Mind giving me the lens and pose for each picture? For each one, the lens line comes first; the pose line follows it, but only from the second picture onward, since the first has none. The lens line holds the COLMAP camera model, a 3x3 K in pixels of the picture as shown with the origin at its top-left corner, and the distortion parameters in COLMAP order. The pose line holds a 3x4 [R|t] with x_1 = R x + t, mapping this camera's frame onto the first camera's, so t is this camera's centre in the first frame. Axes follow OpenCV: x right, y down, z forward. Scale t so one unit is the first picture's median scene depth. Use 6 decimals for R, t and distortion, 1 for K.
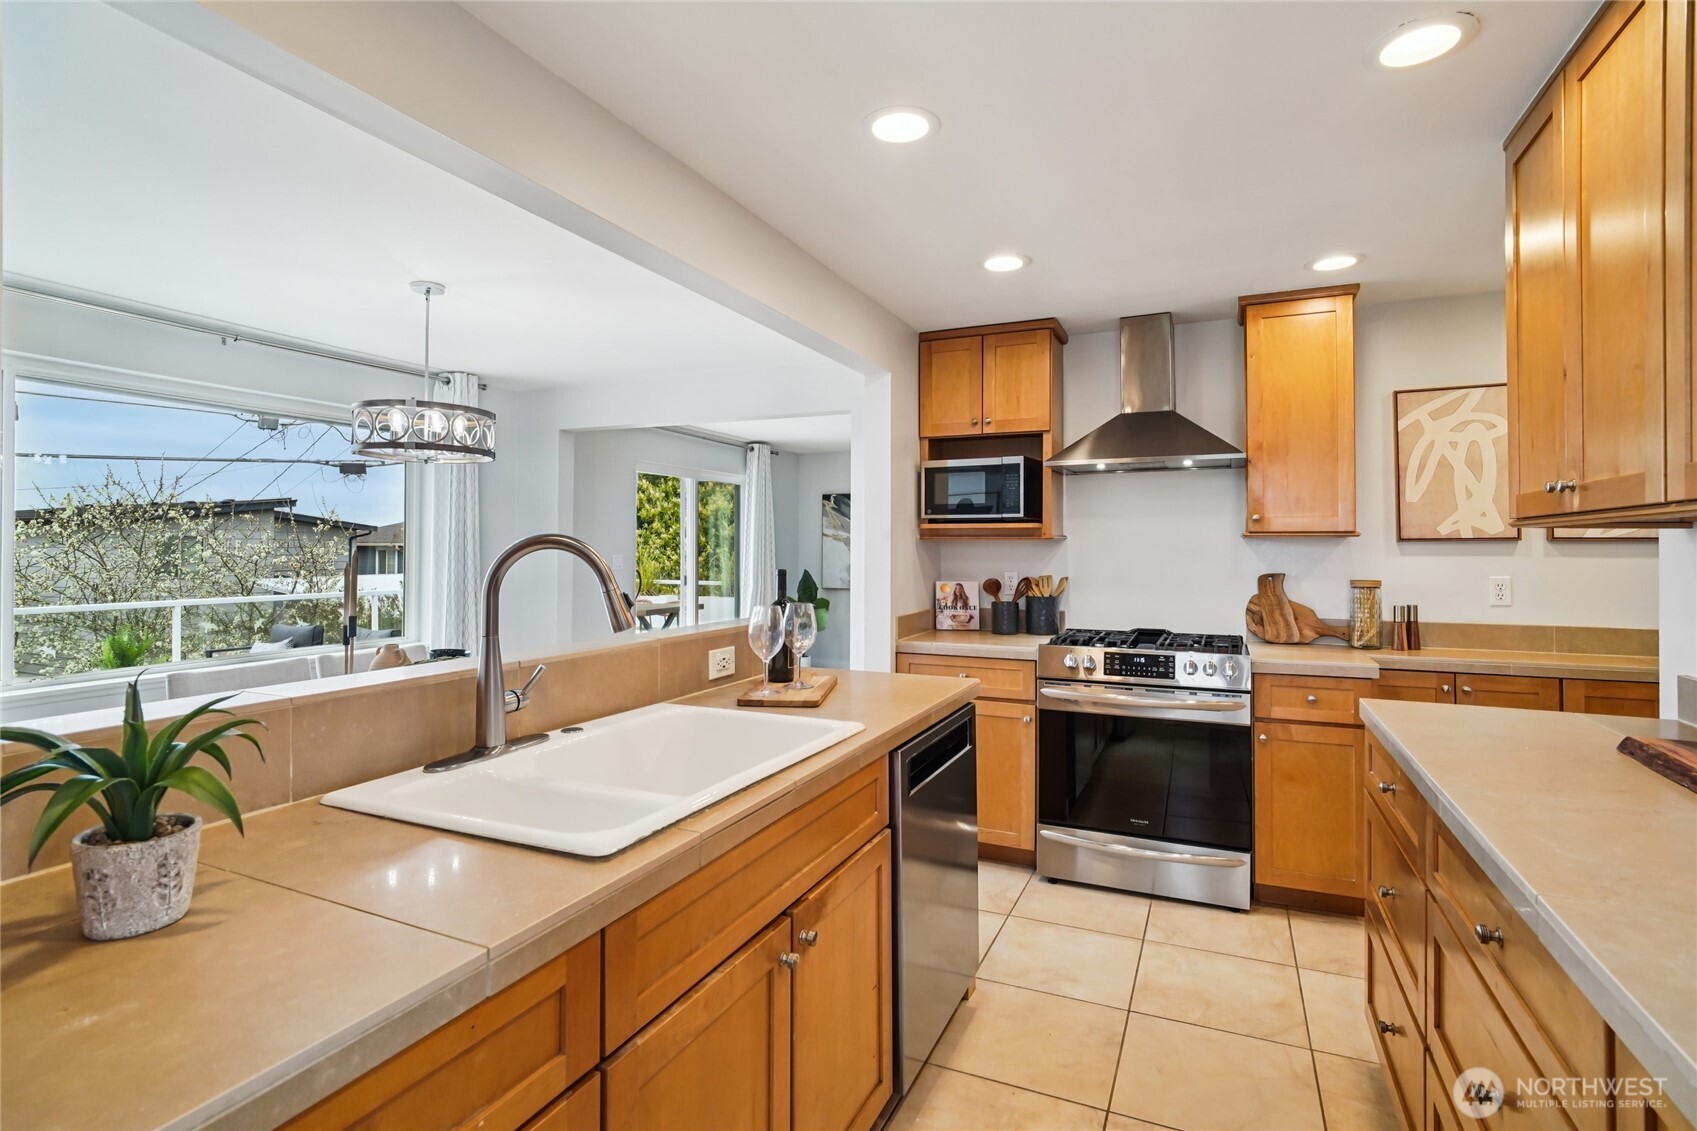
lens RADIAL K [[802.7, 0, 845.3], [0, 802.7, 533.6], [0, 0, 1]] dist [-0.002737, 0.001014]
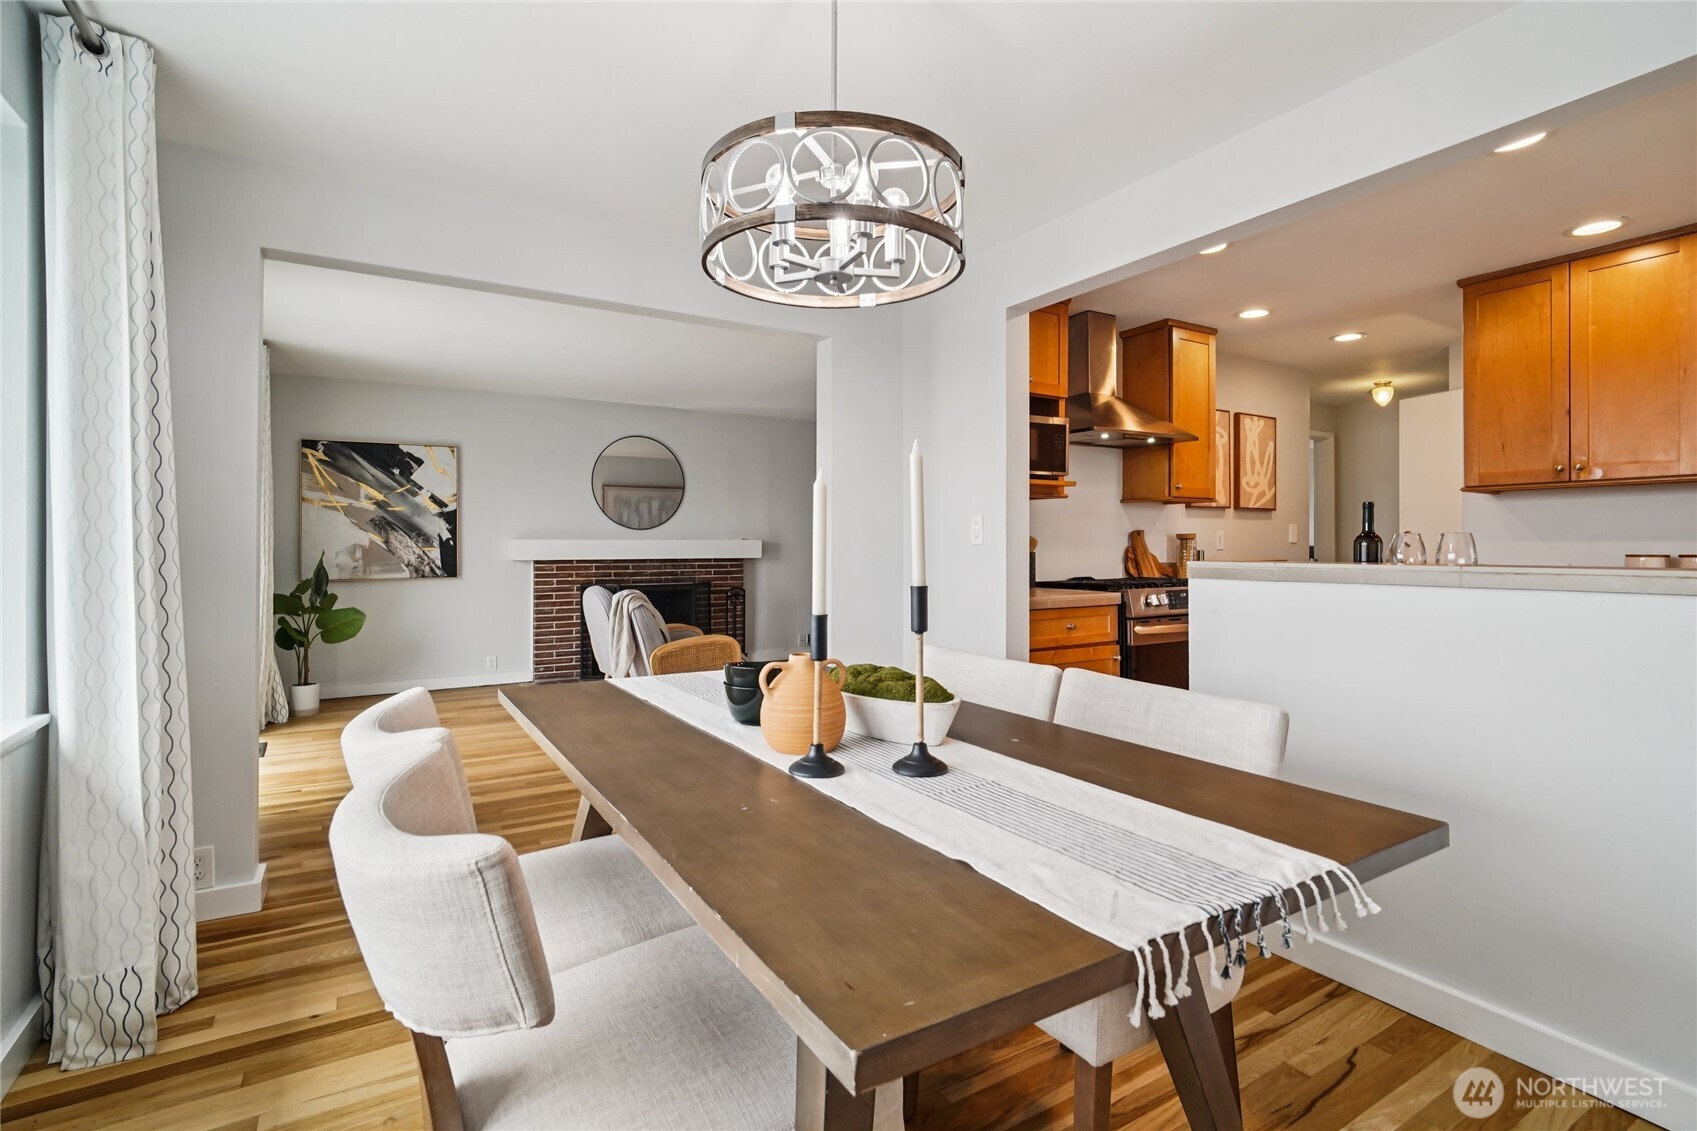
lens RADIAL K [[819.0, 0, 869.7], [0, 819.0, 538.9], [0, 0, 1]] dist [-0.013120, -0.000078]
pose [[0.546352, -0.000033, 0.837556, -0.814408], [-0.010392, 0.999923, 0.006819, 0.057737], [-0.837491, -0.012429, 0.546309, 0.619002]]
